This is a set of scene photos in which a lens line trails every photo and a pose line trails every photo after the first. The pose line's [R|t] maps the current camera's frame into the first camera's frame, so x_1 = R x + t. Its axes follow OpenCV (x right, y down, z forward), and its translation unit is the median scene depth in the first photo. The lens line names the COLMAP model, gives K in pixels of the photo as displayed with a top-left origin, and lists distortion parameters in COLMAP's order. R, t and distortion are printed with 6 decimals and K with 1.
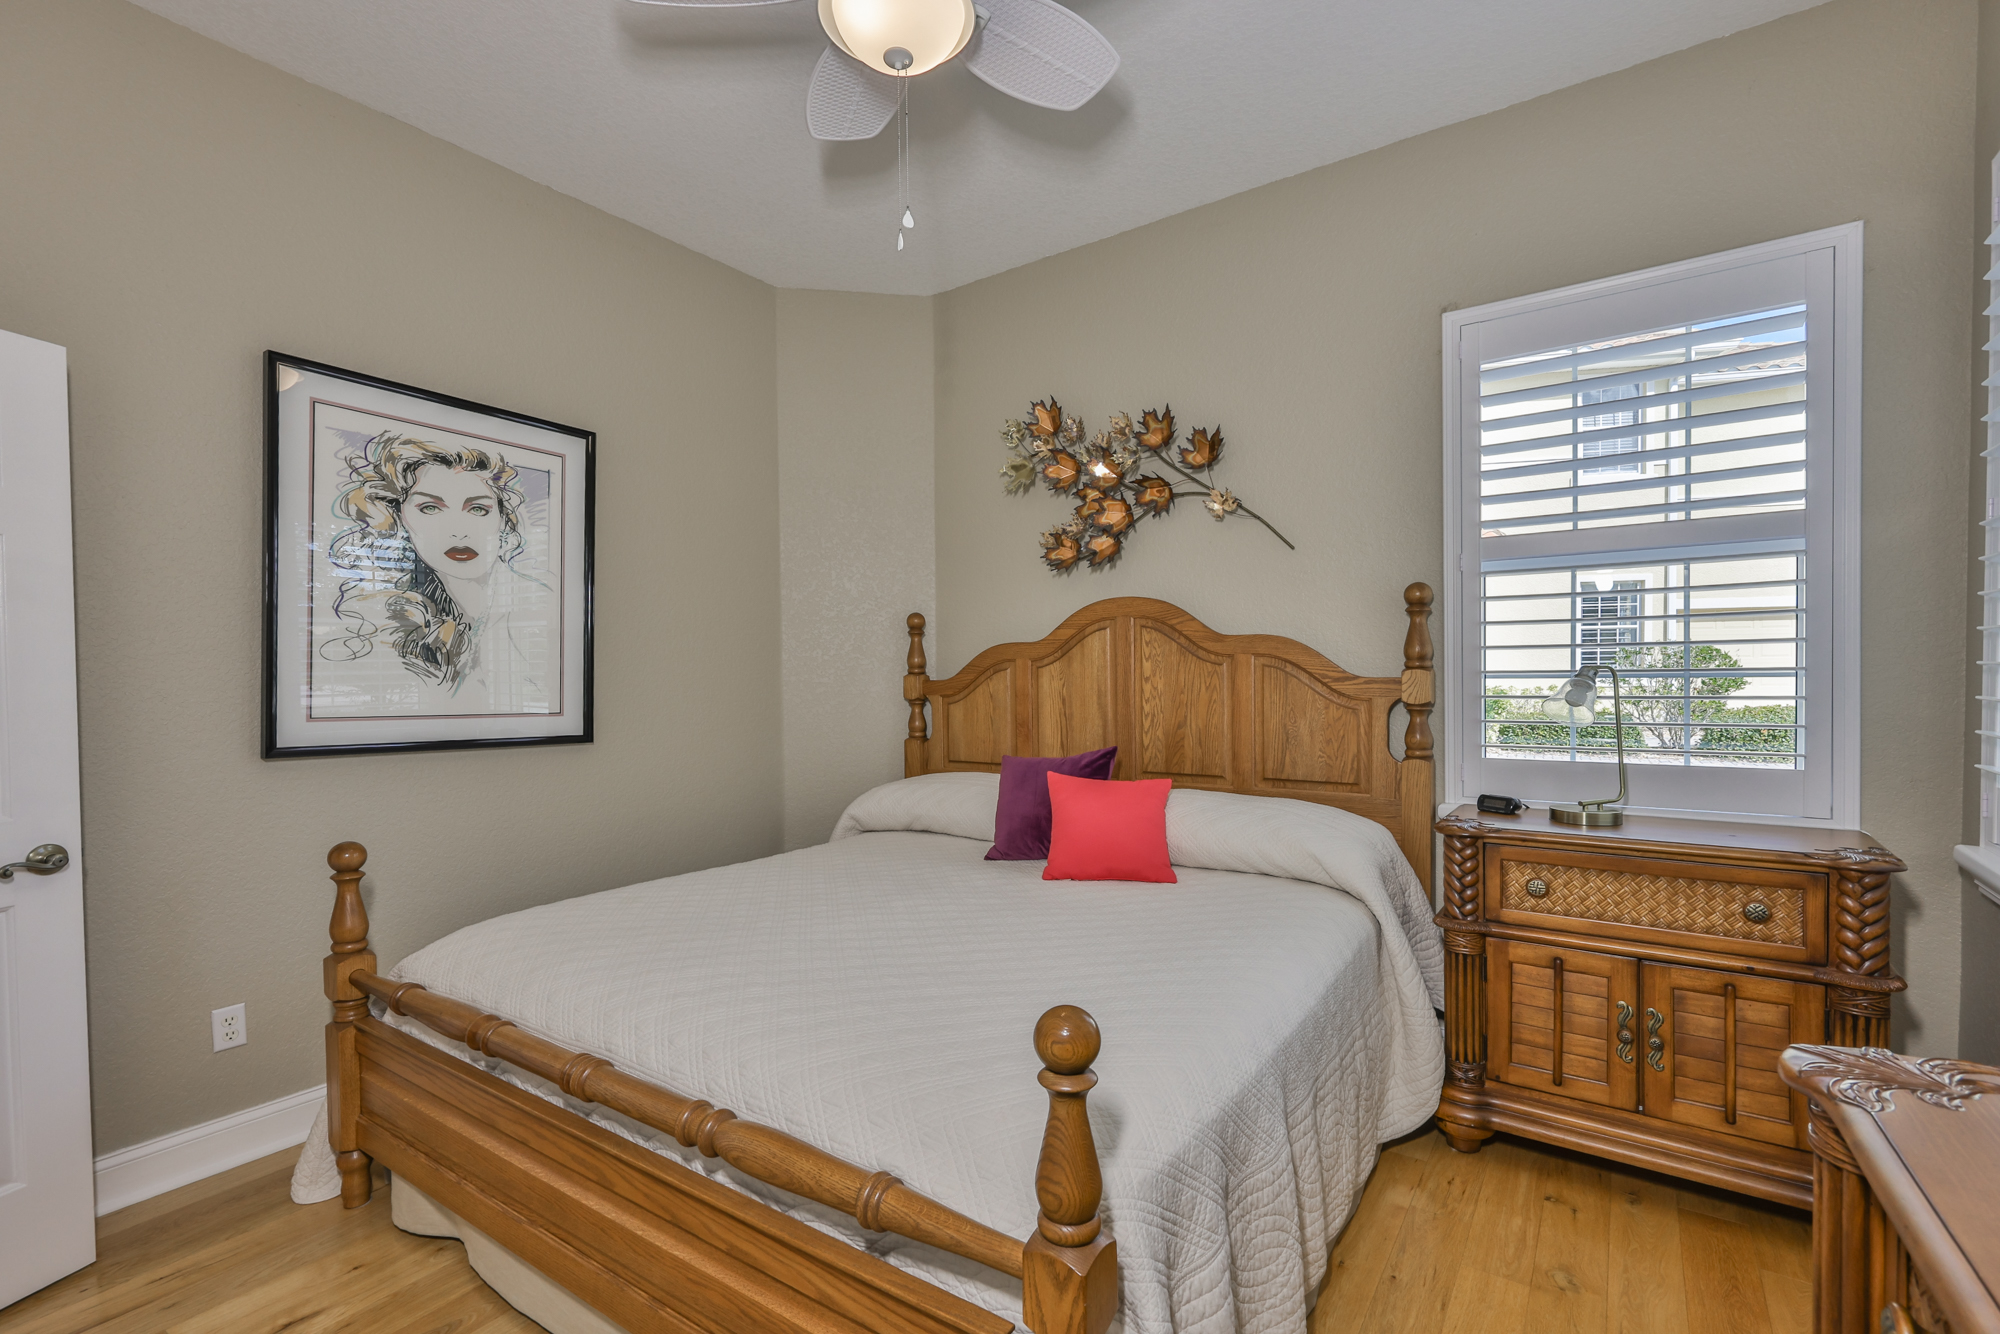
lens RADIAL K [[881.5, 0, 1009.8], [0, 881.5, 679.4], [0, 0, 1]] dist [-0.001827, 0.000199]
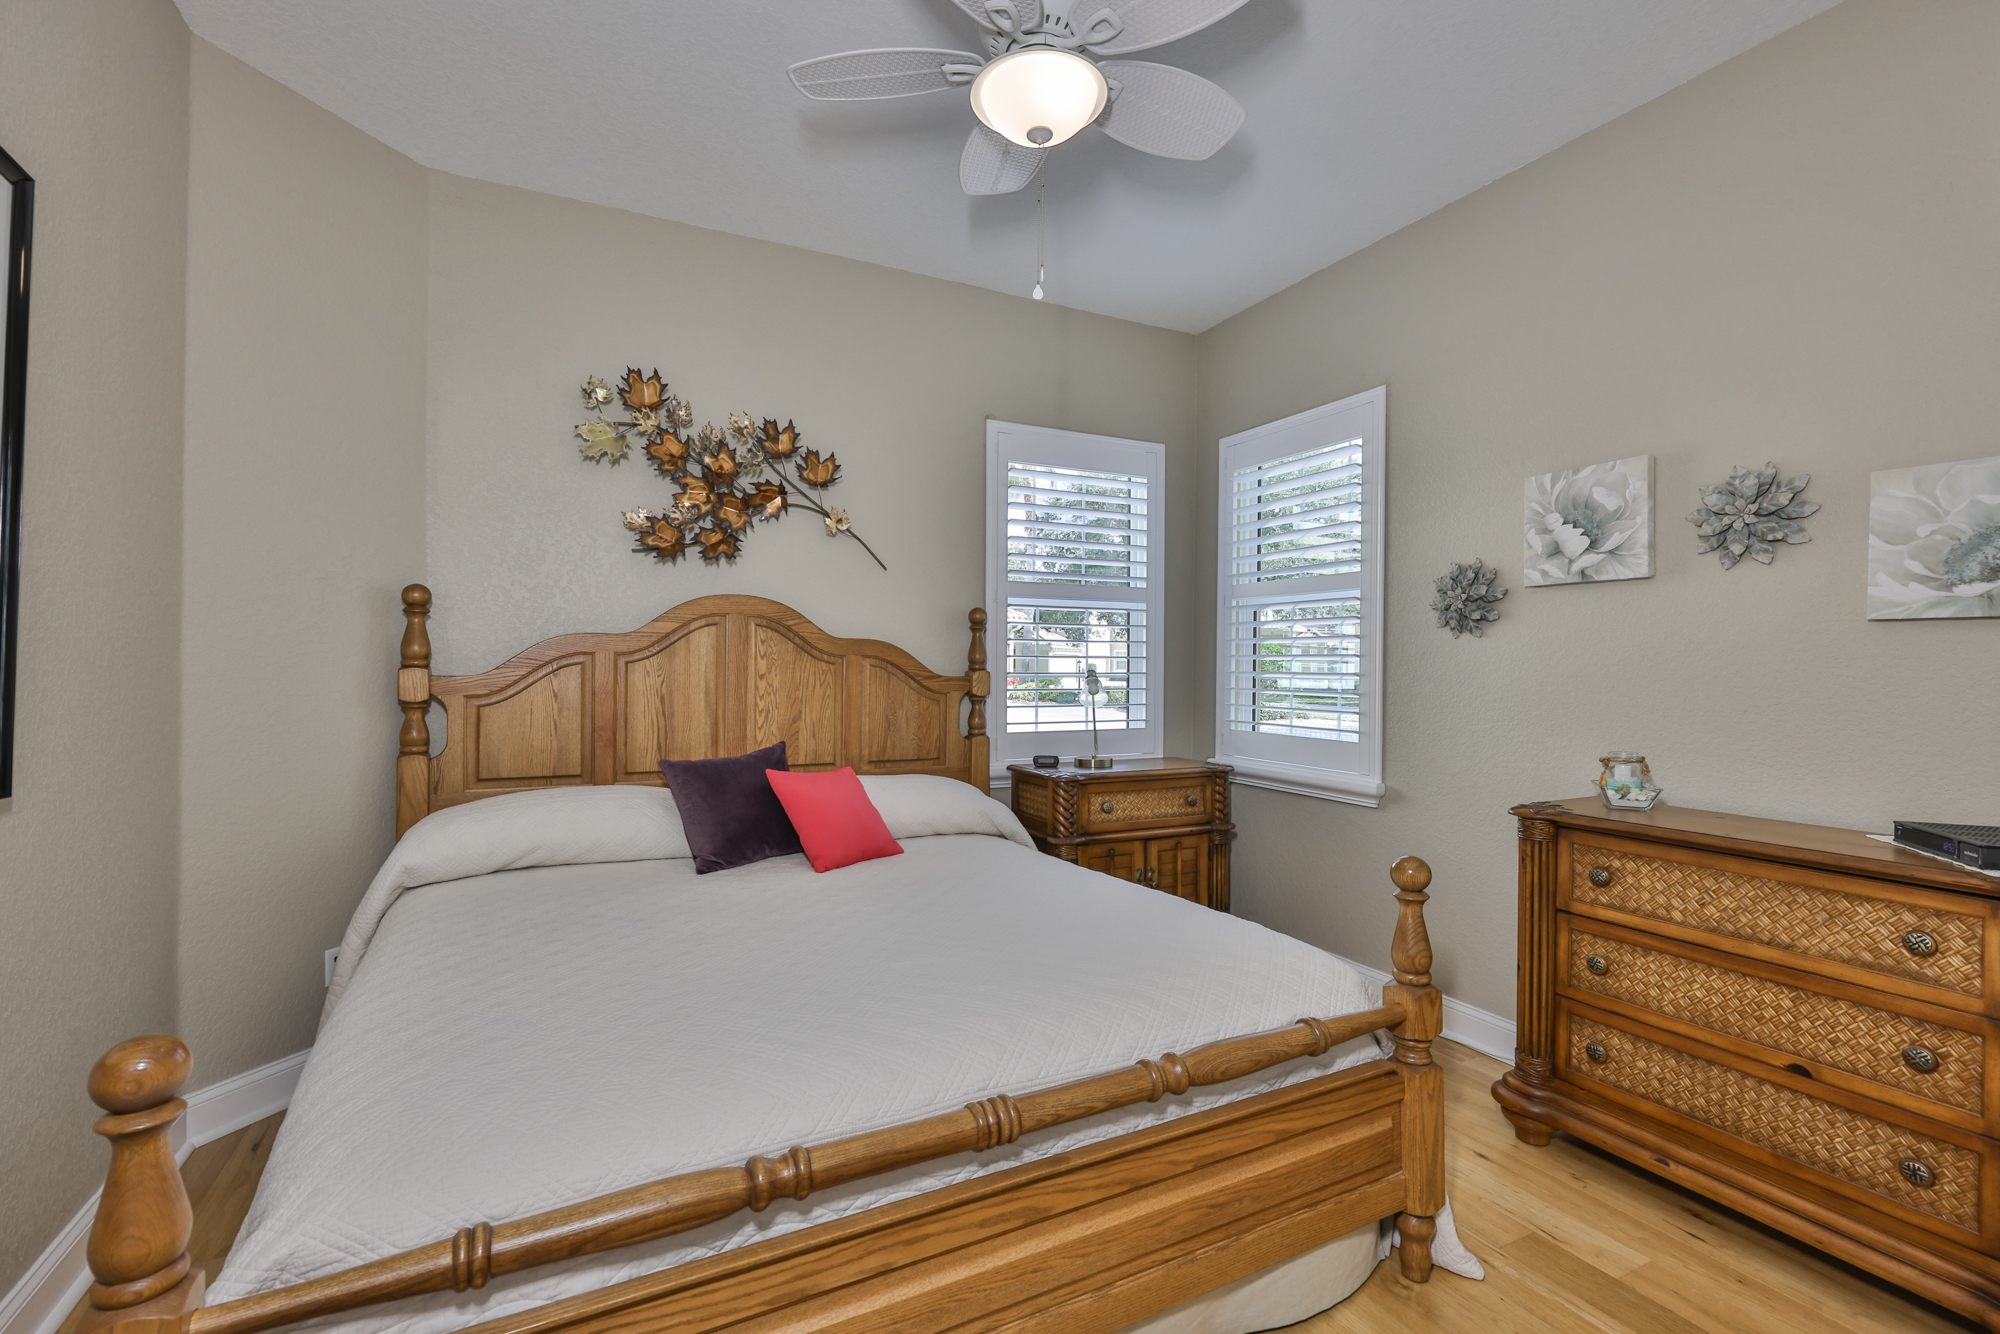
lens RADIAL K [[870.8, 0, 977.3], [0, 870.8, 655.3], [0, 0, 1]] dist [-0.002003, 0.000094]
pose [[0.491575, 0.027369, 0.870405, -0.625531], [-0.004724, 0.999575, -0.028763, 0.003321], [-0.870822, 0.010027, 0.491496, 0.285569]]
